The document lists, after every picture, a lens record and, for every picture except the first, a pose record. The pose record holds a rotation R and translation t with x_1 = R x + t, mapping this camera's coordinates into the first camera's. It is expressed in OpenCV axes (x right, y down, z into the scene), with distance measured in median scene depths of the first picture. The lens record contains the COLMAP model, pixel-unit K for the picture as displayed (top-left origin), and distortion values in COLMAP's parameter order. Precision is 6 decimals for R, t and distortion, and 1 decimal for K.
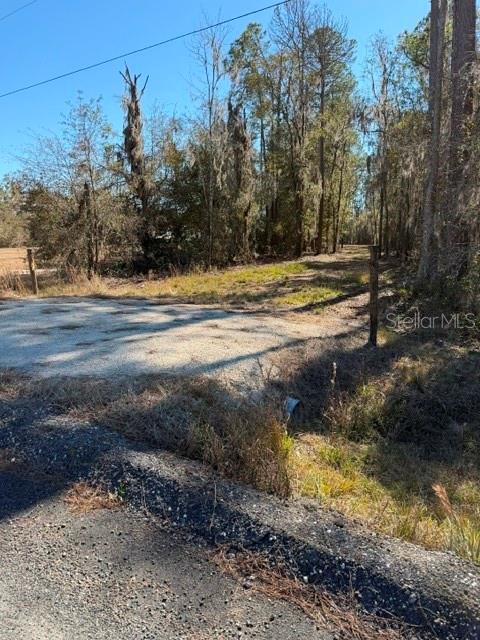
lens RADIAL K [[453.2, 0, 238.5], [0, 453.2, 322.6], [0, 0, 1]] dist [0.058814, -0.098867]
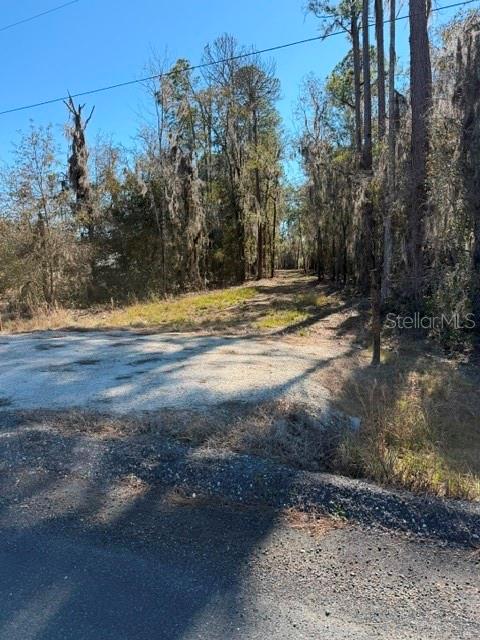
lens RADIAL K [[449.9, 0, 244.2], [0, 449.9, 320.8], [0, 0, 1]] dist [0.071410, -0.090543]
pose [[0.984380, -0.043728, 0.170541, -0.060993], [0.053733, 0.997067, -0.054493, -0.001911], [-0.167658, 0.062805, 0.983843, -0.000881]]
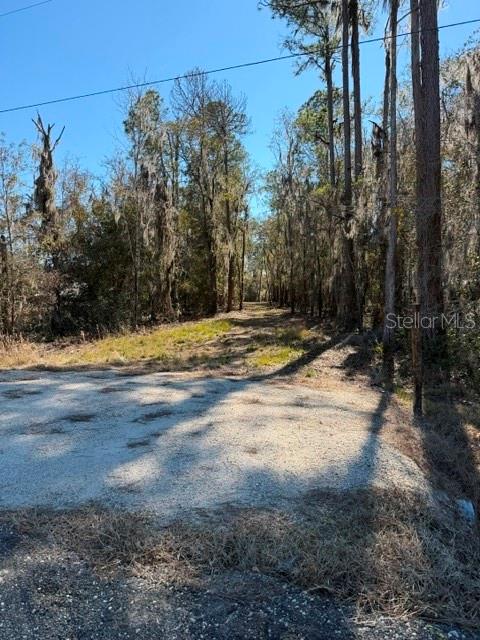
lens RADIAL K [[449.3, 0, 240.0], [0, 449.3, 320.0], [0, 0, 1]] dist [0.081189, -0.079286]
pose [[0.966908, -0.019391, 0.254387, -0.090282], [0.051829, 0.991245, -0.121438, -0.013162], [-0.249805, 0.130604, 0.959448, 0.059111]]
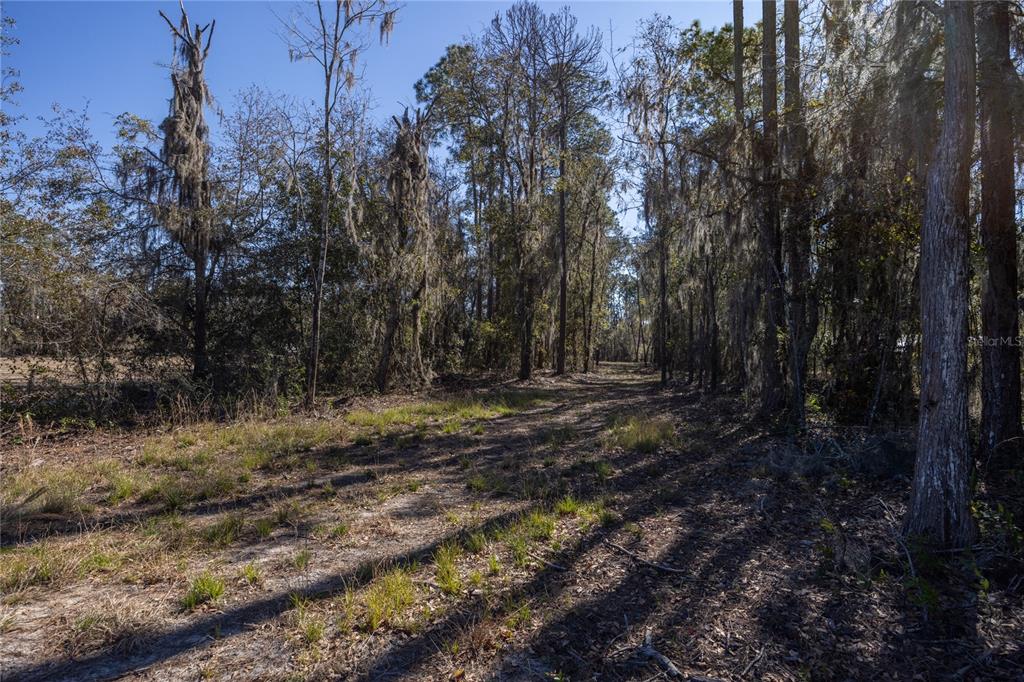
lens RADIAL K [[596.4, 0, 517.8], [0, 596.4, 317.8], [0, 0, 1]] dist [0.030356, -0.000209]
pose [[0.995678, 0.028692, 0.088325, 0.079318], [-0.007017, 0.971603, -0.236514, -0.058785], [-0.092603, 0.234872, 0.967605, 0.365808]]
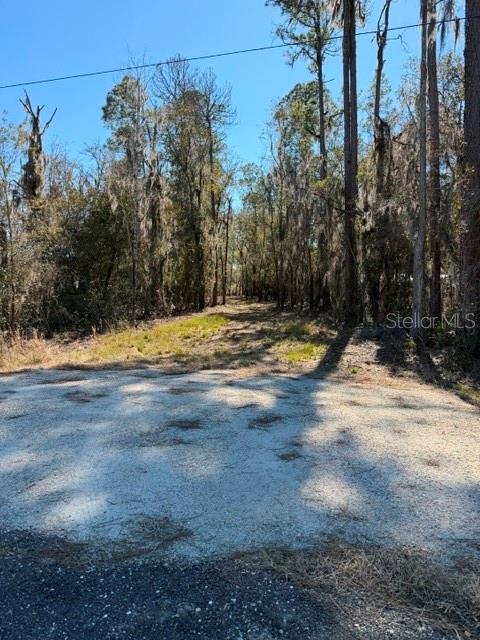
lens RADIAL K [[449.3, 0, 240.0], [0, 449.3, 320.0], [0, 0, 1]] dist [0.081189, -0.079286]
pose [[0.944518, -0.024666, 0.327532, -0.151540], [0.062187, 0.992570, -0.104584, -0.019884], [-0.322519, 0.119149, 0.939034, 0.099827]]
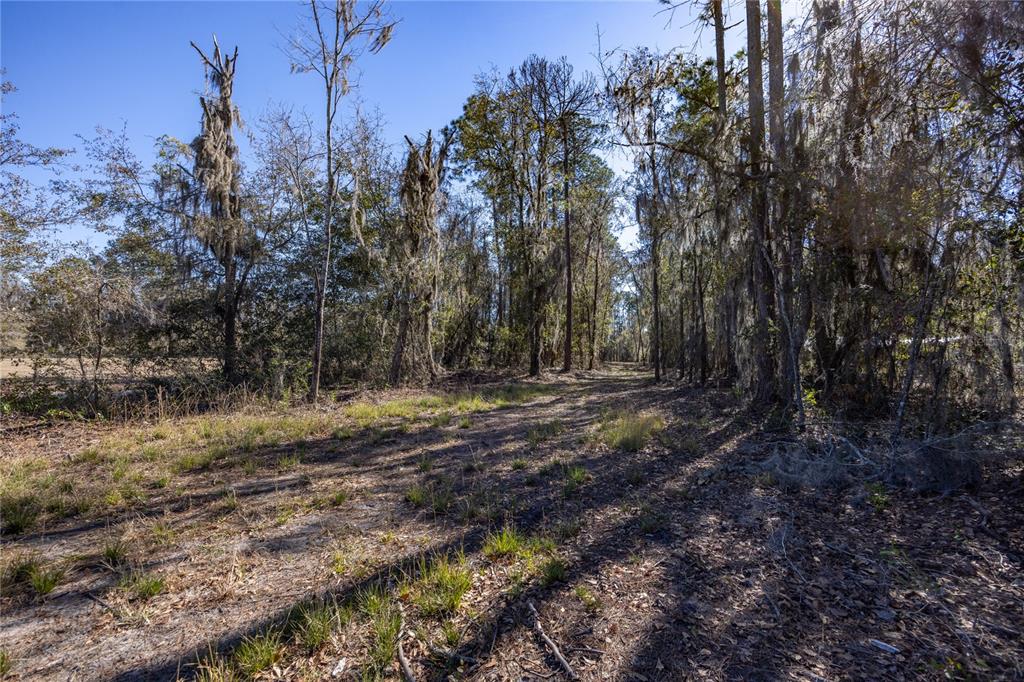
lens RADIAL K [[468.4, 0, 516.8], [0, 468.4, 324.1], [0, 0, 1]] dist [0.000622, 0.000099]
pose [[0.999240, 0.023734, 0.030933, 0.123145], [-0.015464, 0.969553, -0.244394, -0.071336], [-0.035791, 0.243730, 0.969183, 0.474781]]
